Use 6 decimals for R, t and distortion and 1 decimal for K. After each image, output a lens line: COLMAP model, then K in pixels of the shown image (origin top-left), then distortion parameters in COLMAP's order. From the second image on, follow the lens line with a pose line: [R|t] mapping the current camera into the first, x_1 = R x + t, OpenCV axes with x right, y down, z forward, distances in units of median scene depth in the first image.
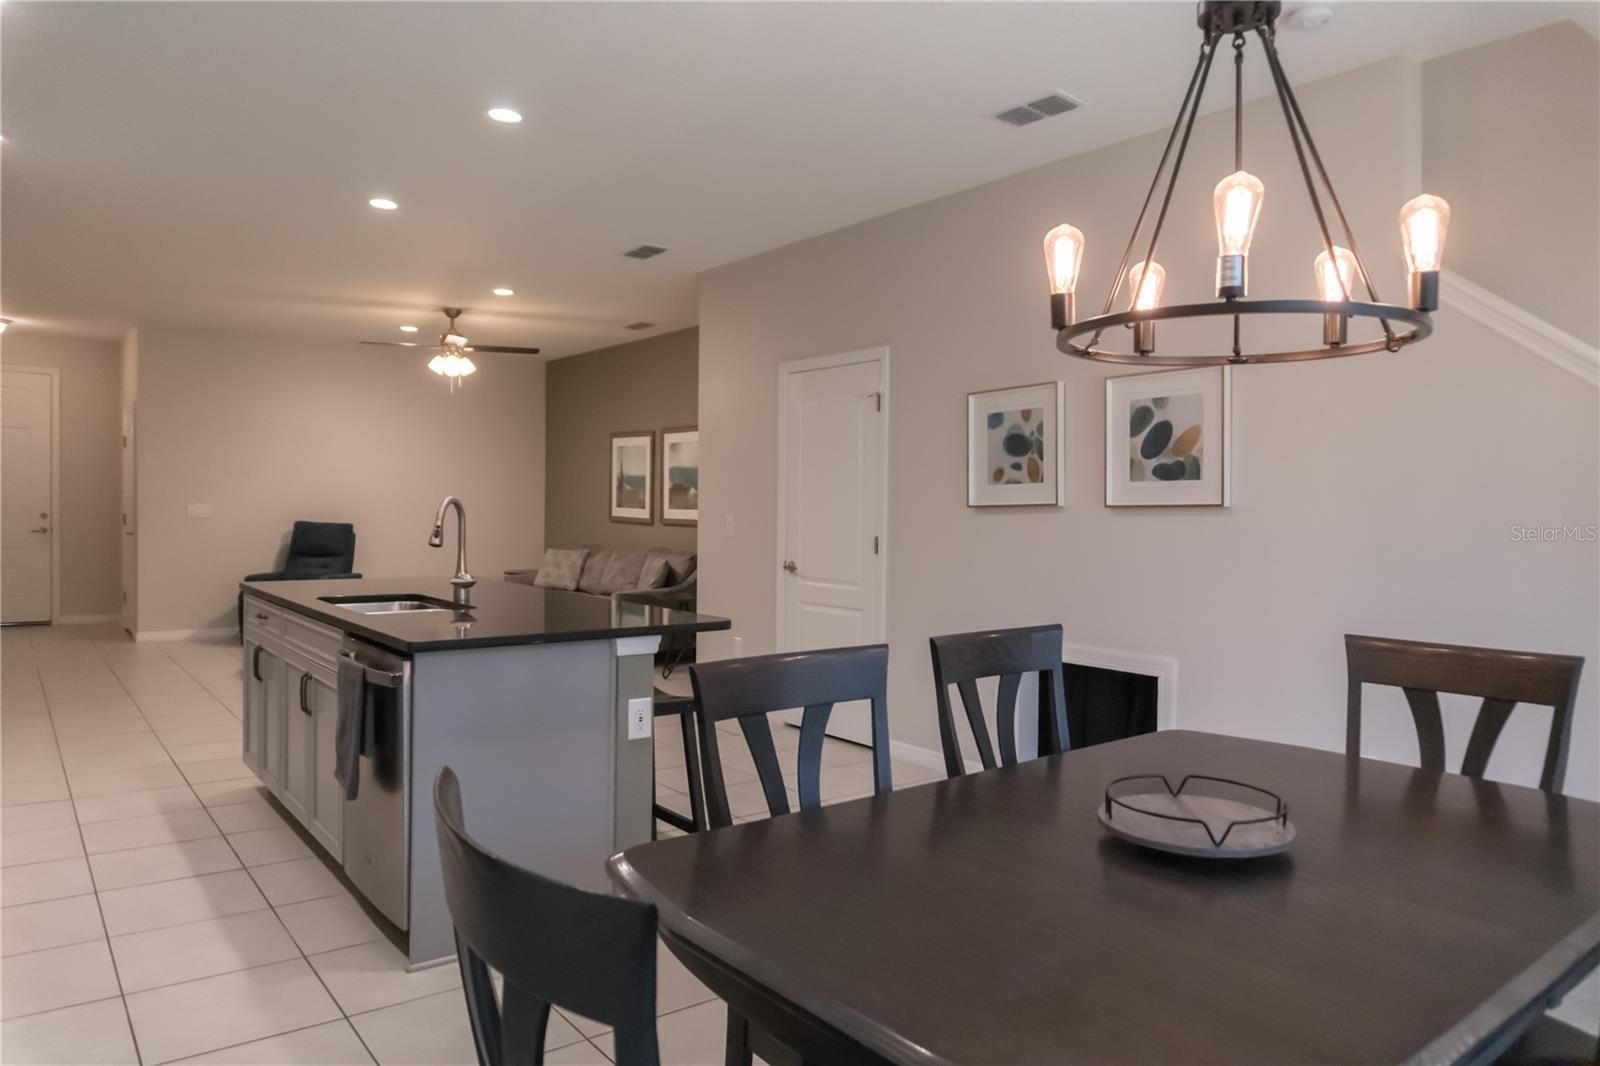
lens RADIAL K [[1075.4, 0, 800.0], [0, 1075.4, 533.0], [0, 0, 1]] dist [-0.015389, -0.000536]
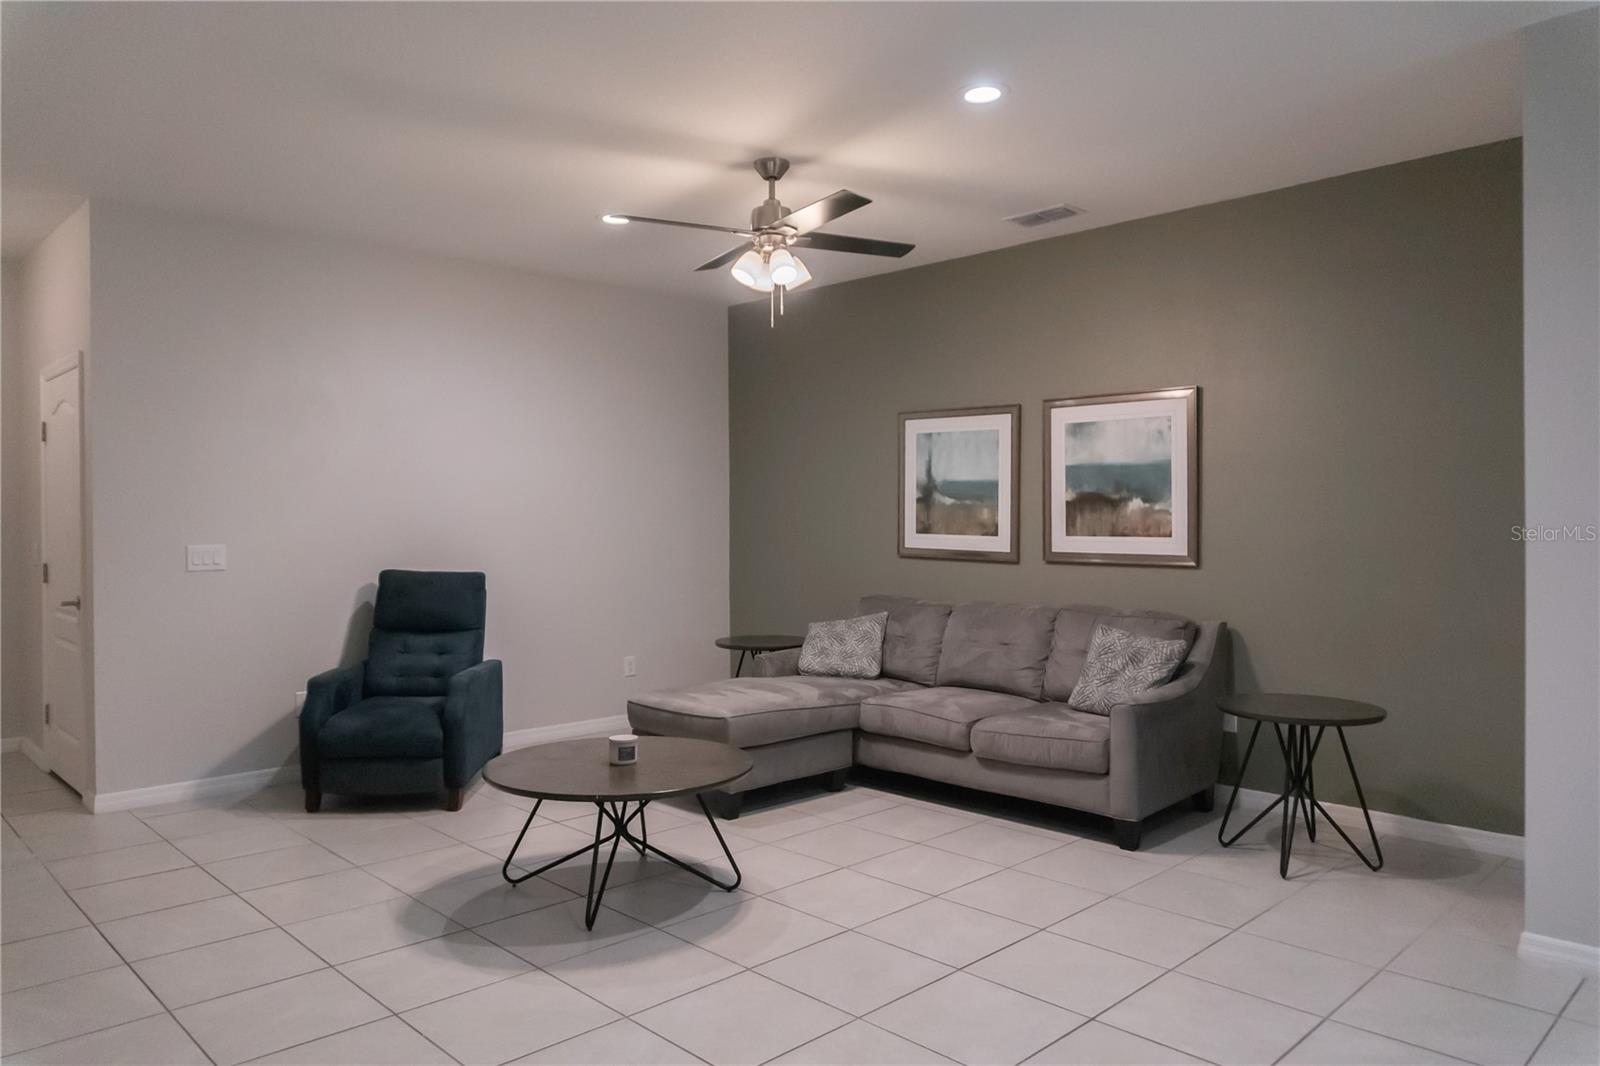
lens RADIAL K [[1083.1, 0, 800.0], [0, 1083.1, 533.0], [0, 0, 1]] dist [-0.010557, -0.002871]
pose [[0.991954, -0.019943, 0.125022, -0.336136], [0.021384, 0.999719, -0.010201, -0.020713], [-0.124783, 0.012792, 0.992102, 0.427821]]
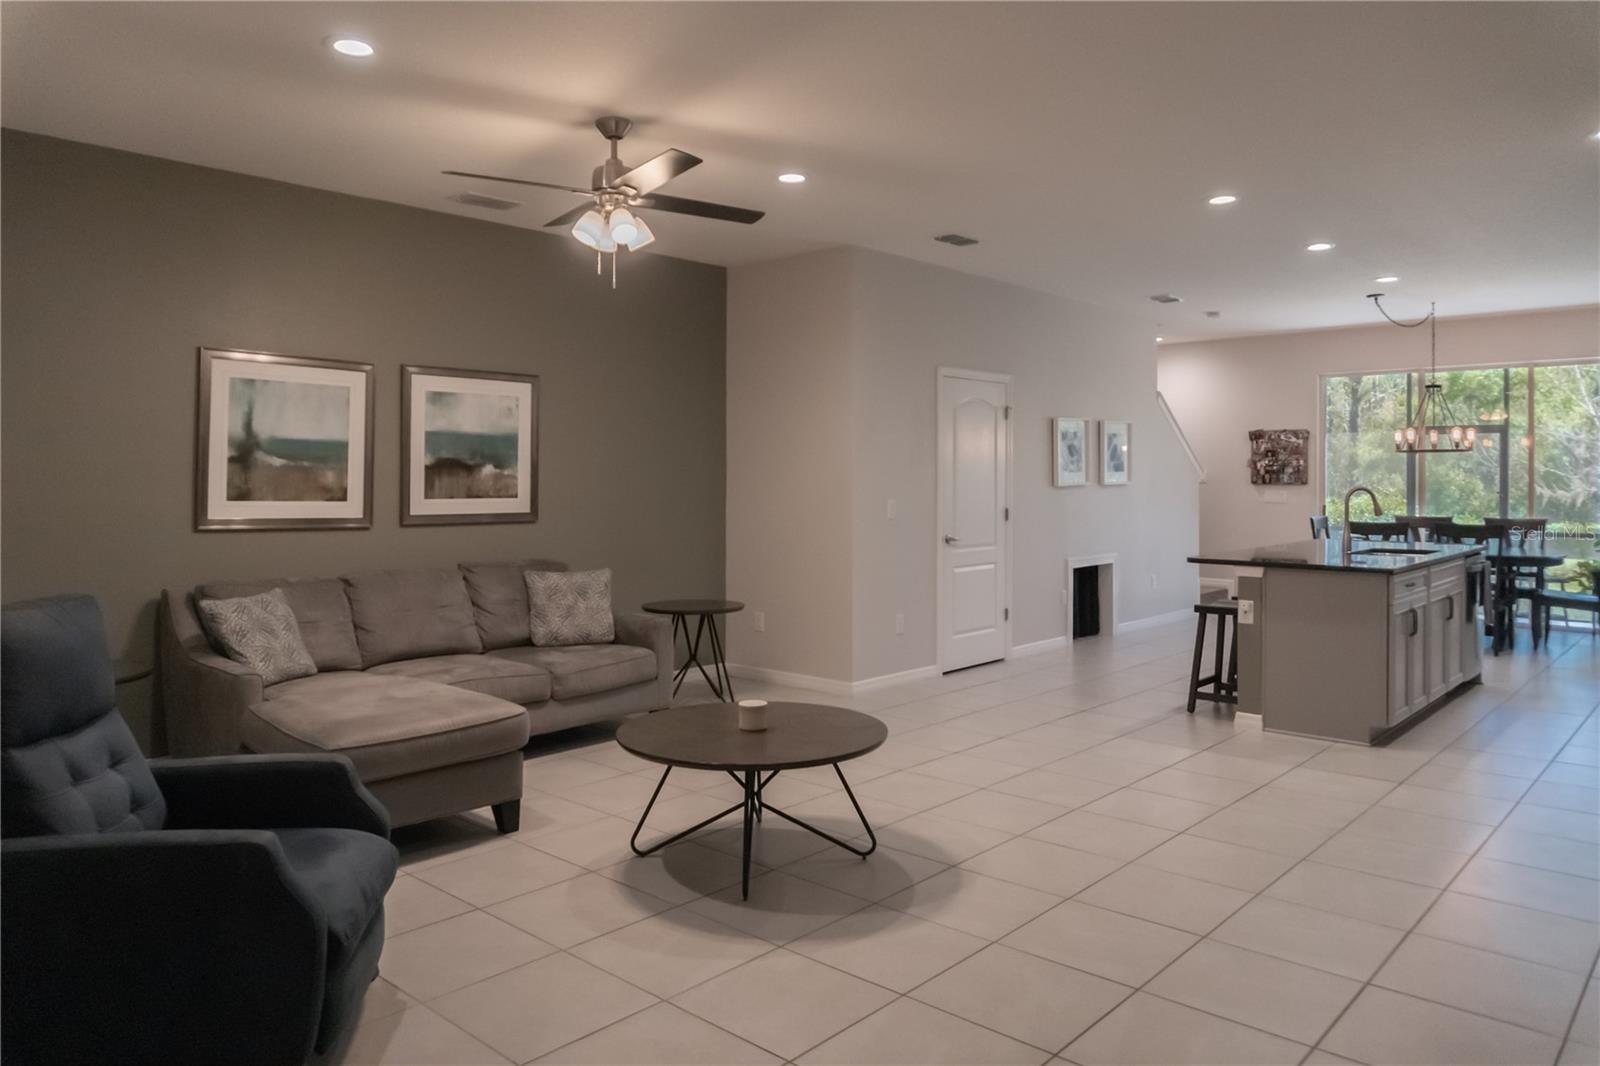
lens RADIAL K [[1093.2, 0, 781.1], [0, 1093.2, 483.3], [0, 0, 1]] dist [-0.016037, -0.003043]
pose [[-0.168338, -0.022300, 0.985477, -0.754381], [0.021065, 0.999434, 0.026214, -0.042542], [-0.985504, 0.025172, -0.167773, 0.895552]]
